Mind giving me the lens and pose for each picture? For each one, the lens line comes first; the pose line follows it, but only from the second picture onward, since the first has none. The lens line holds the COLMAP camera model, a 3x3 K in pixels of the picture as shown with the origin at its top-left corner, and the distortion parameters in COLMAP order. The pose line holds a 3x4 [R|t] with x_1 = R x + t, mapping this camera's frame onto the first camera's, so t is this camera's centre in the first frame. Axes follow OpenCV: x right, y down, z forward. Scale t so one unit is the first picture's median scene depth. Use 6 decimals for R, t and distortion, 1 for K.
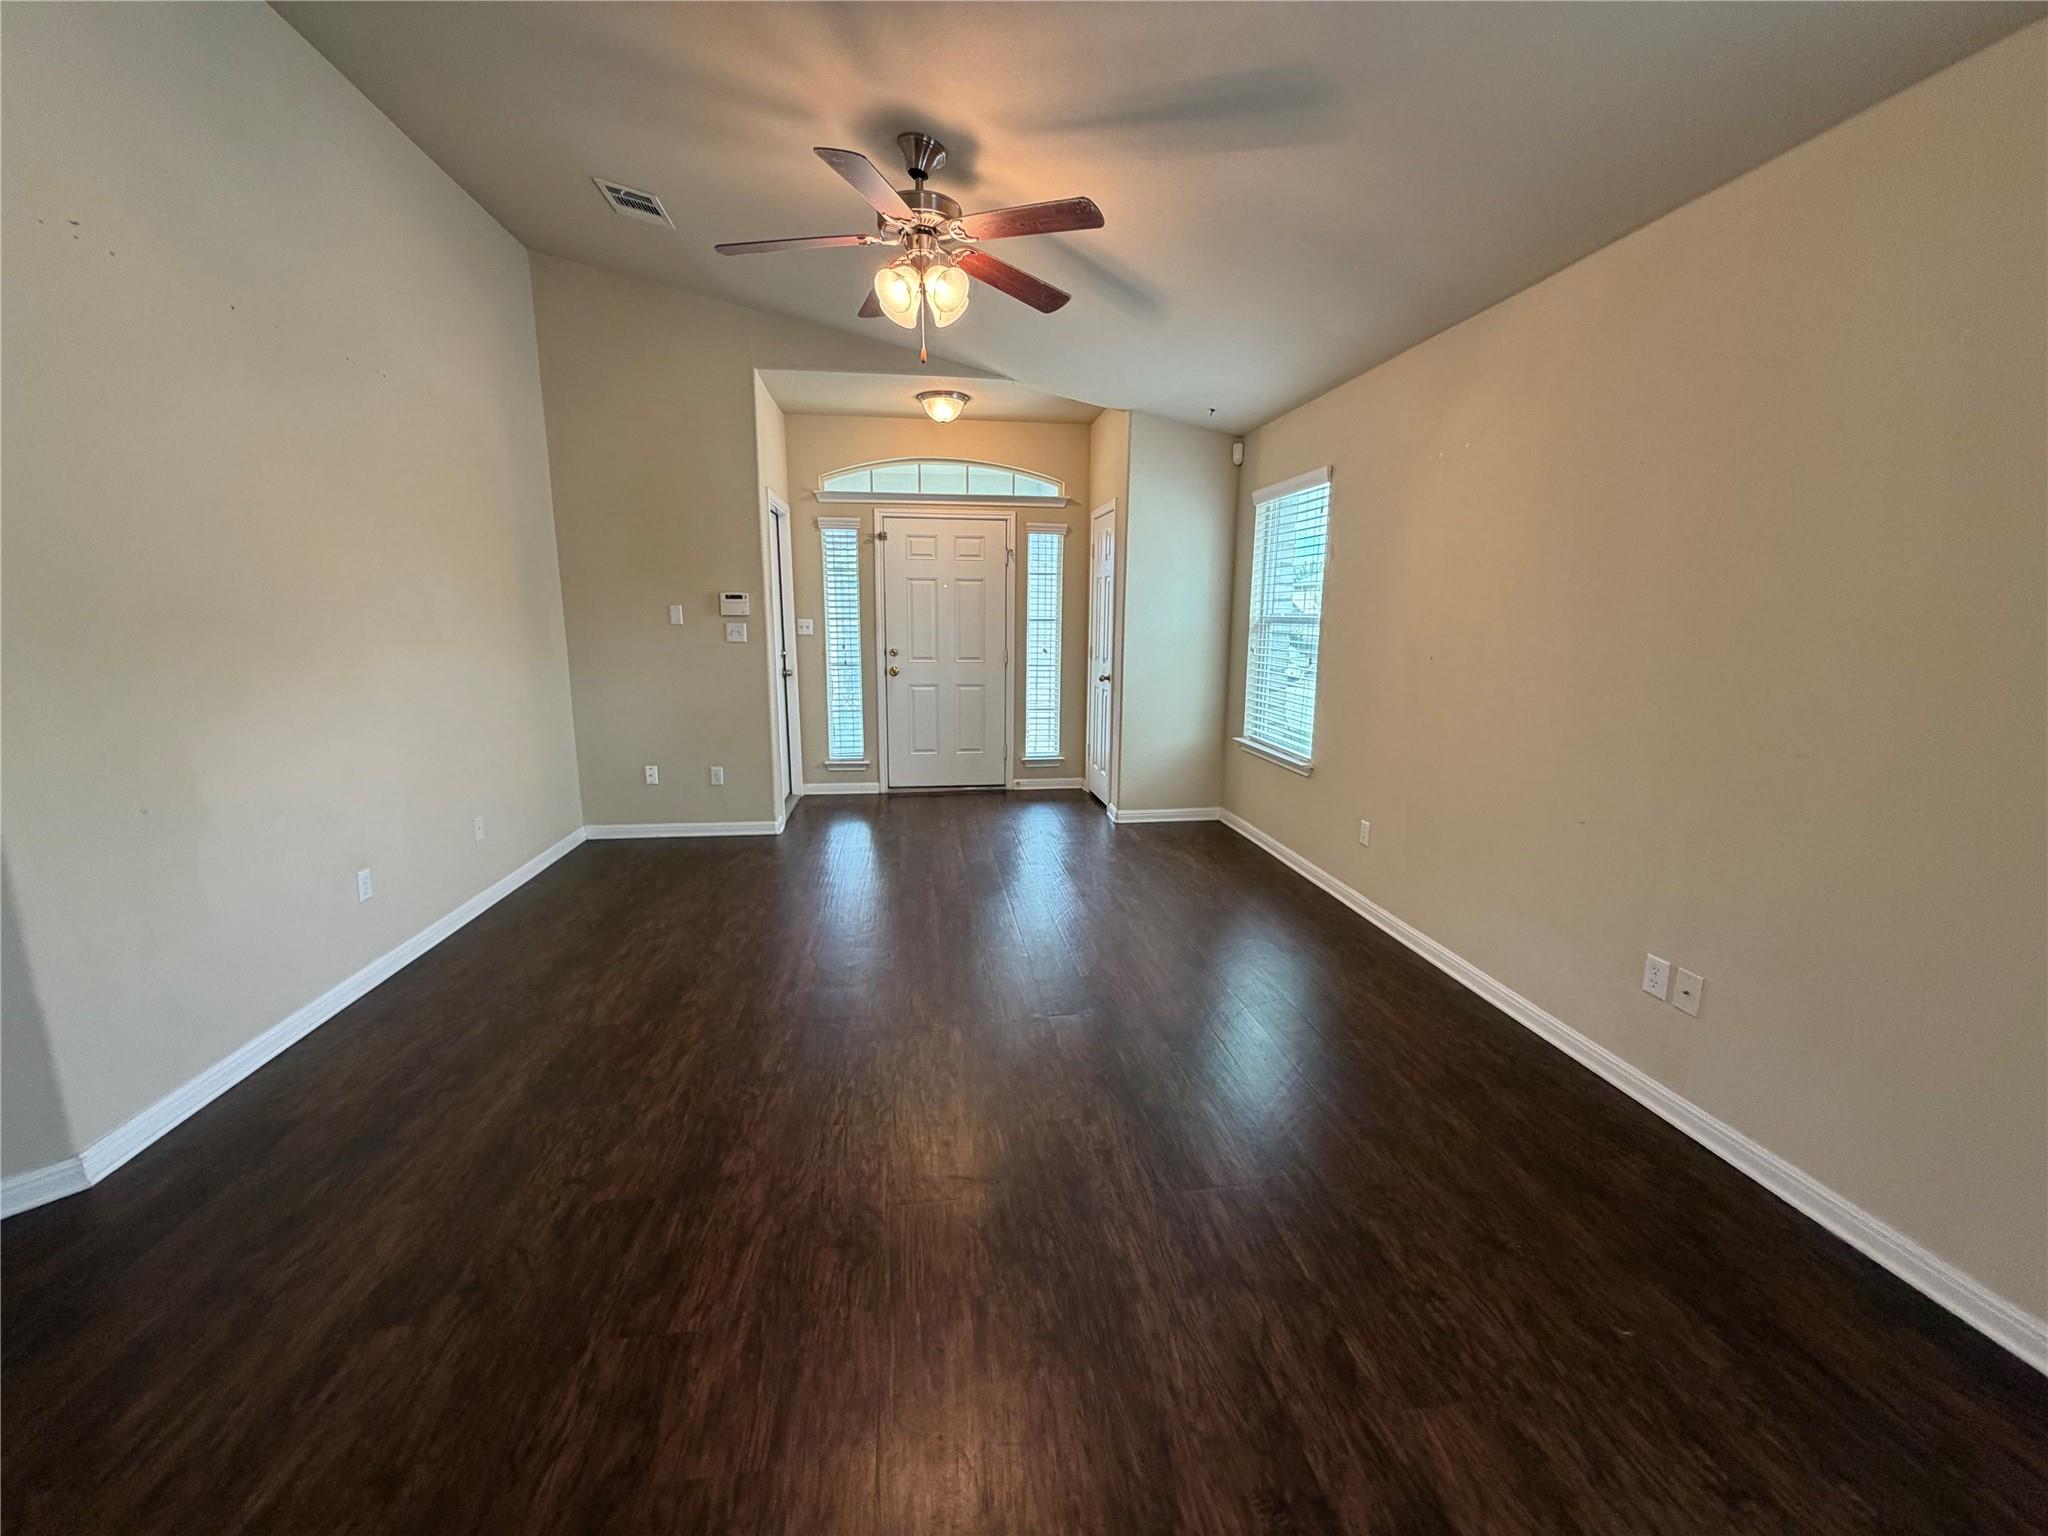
lens RADIAL K [[818.9, 0, 1018.1], [0, 818.9, 769.8], [0, 0, 1]] dist [0.000016, -0.000017]
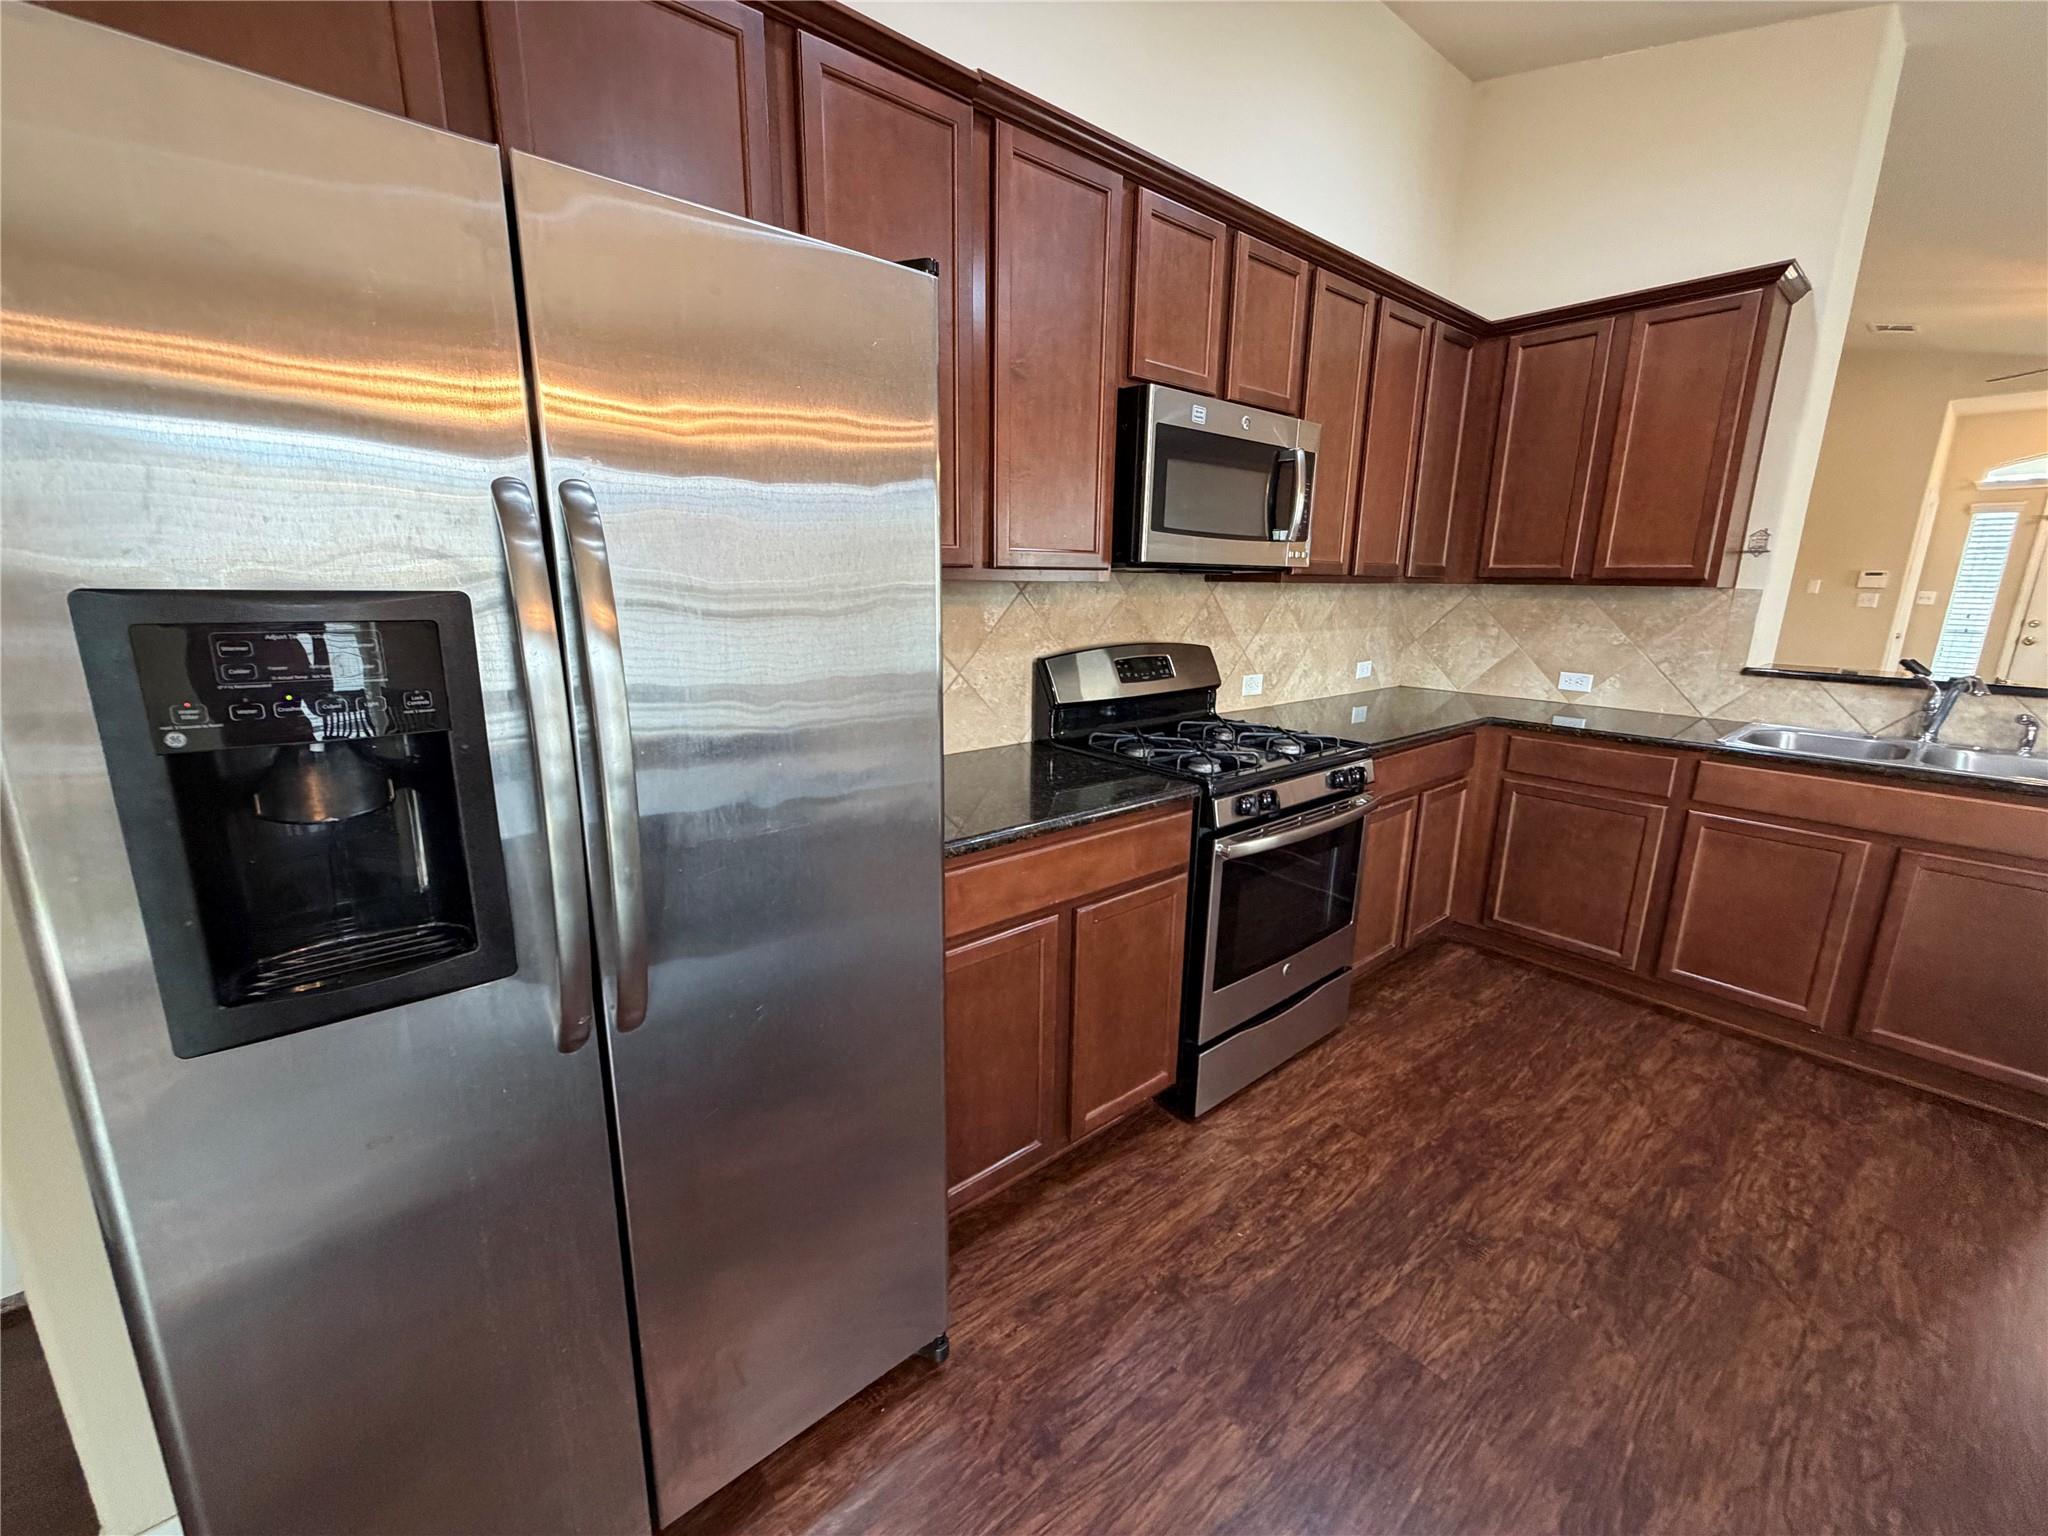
lens RADIAL K [[822.7, 0, 1020.0], [0, 822.7, 770.2], [0, 0, 1]] dist [0.000127, -0.000065]
pose [[0.540522, 0.195042, -0.818410, 0.067041], [-0.165820, 0.978374, 0.123647, 0.172846], [0.824827, 0.068875, 0.561175, -0.908453]]
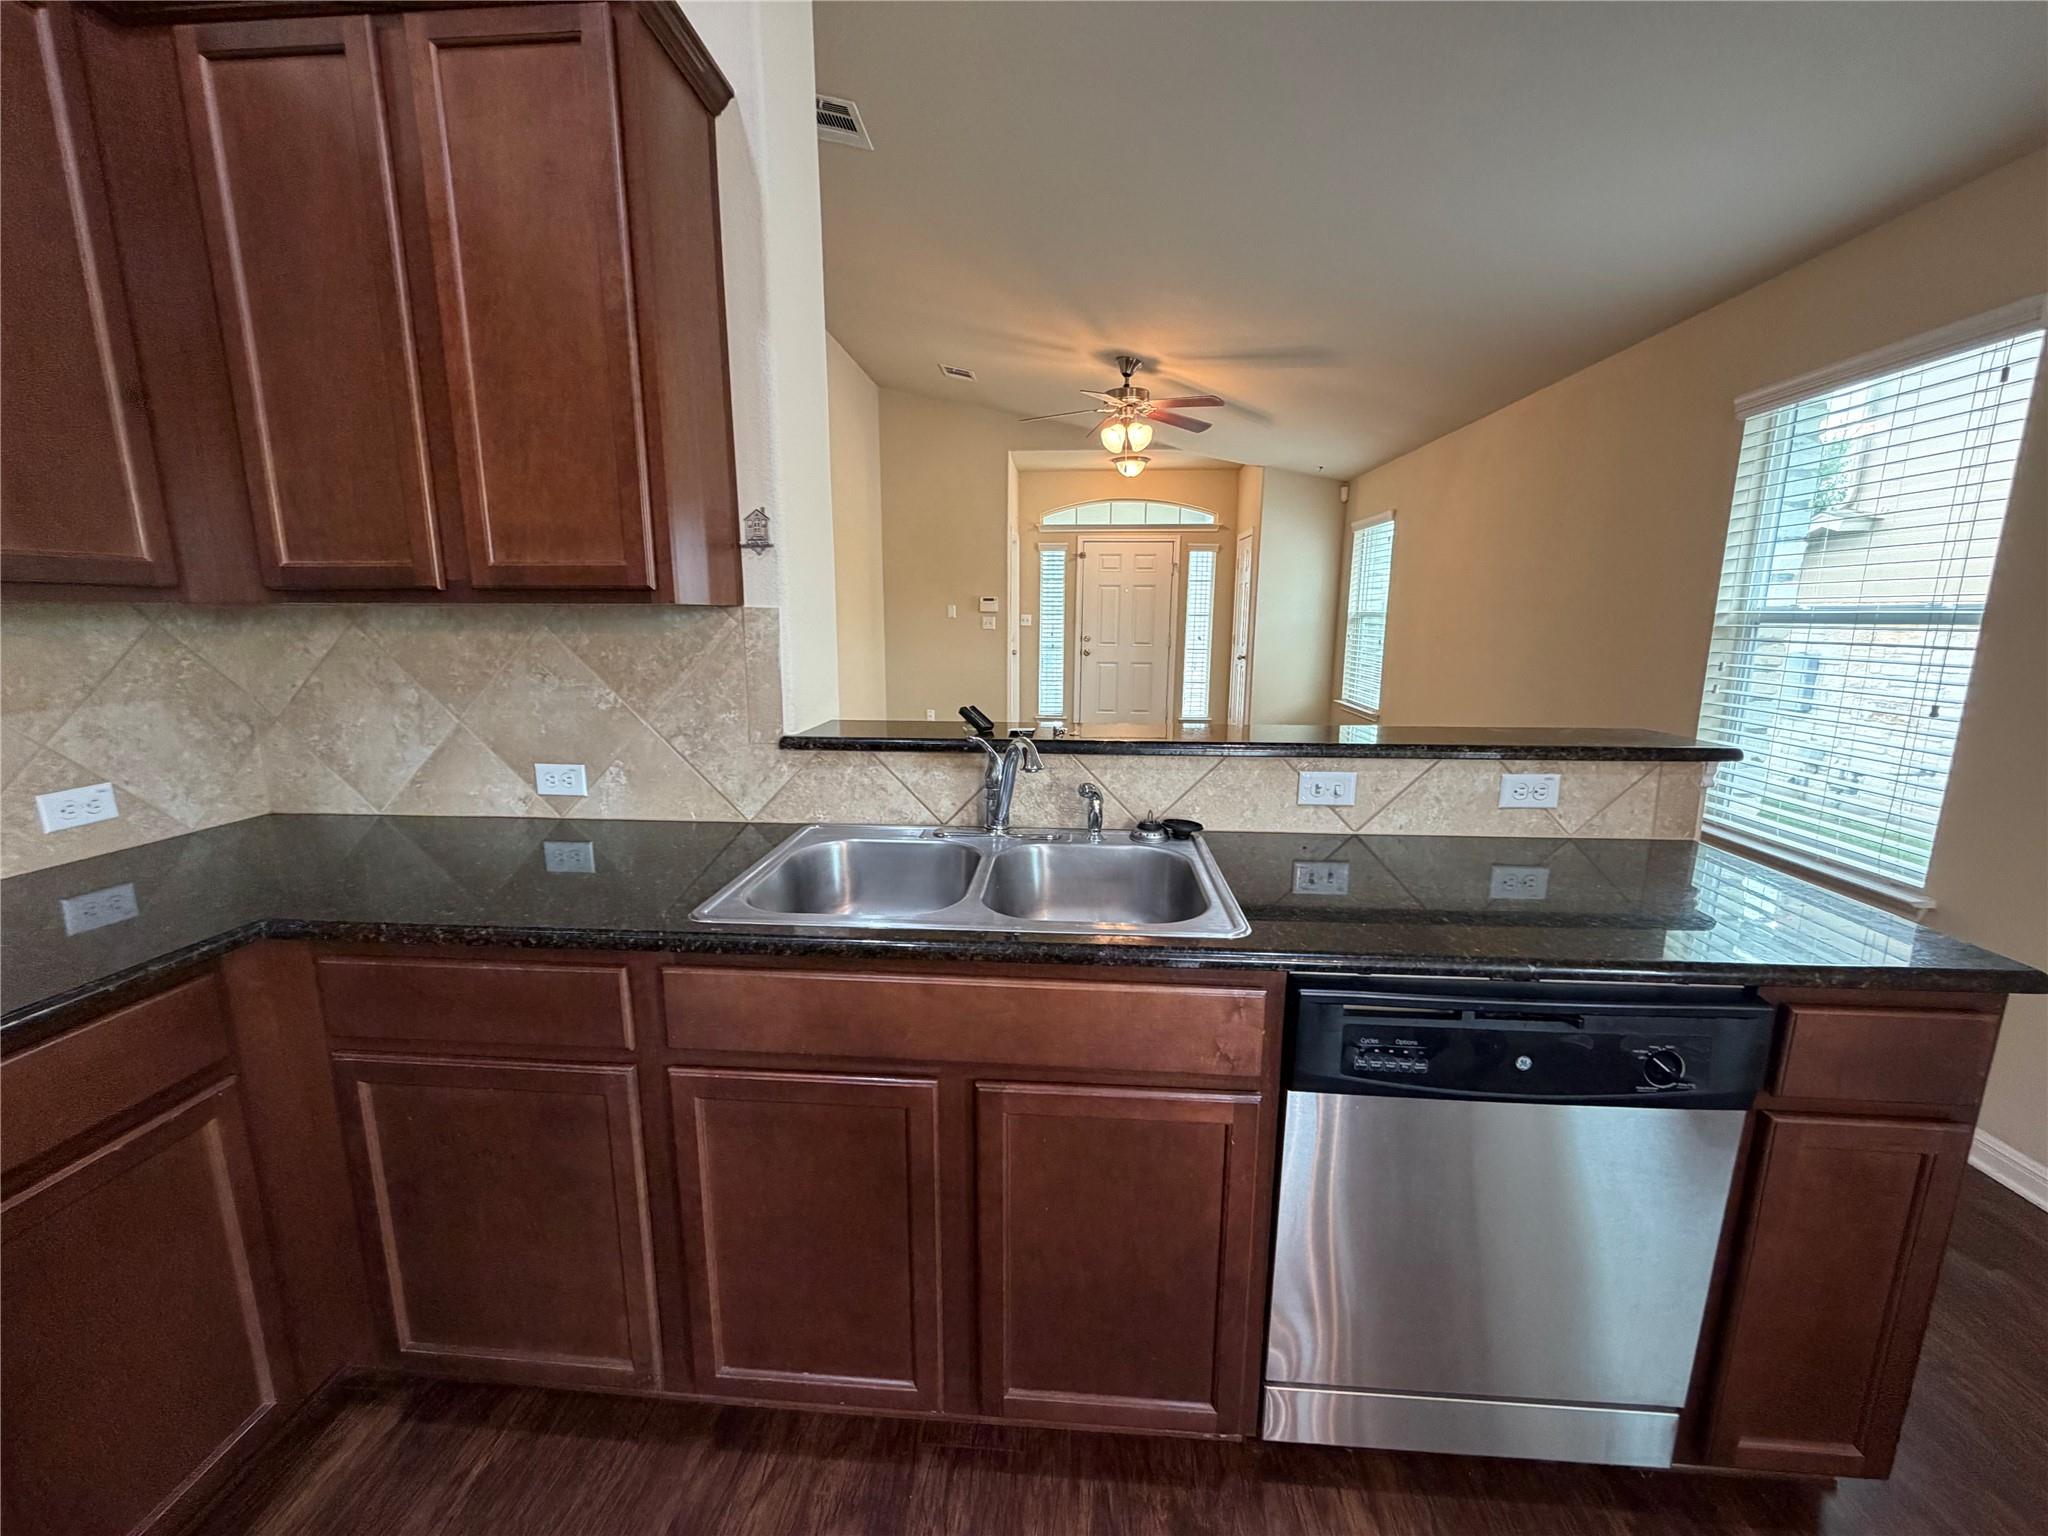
lens RADIAL K [[818.9, 0, 1018.1], [0, 818.9, 769.8], [0, 0, 1]] dist [0.000016, -0.000017]
pose [[0.979195, 0.037295, -0.199465, 0.023127], [-0.037084, 0.999301, 0.004796, 0.096677], [0.199504, 0.002701, 0.979893, -0.483595]]
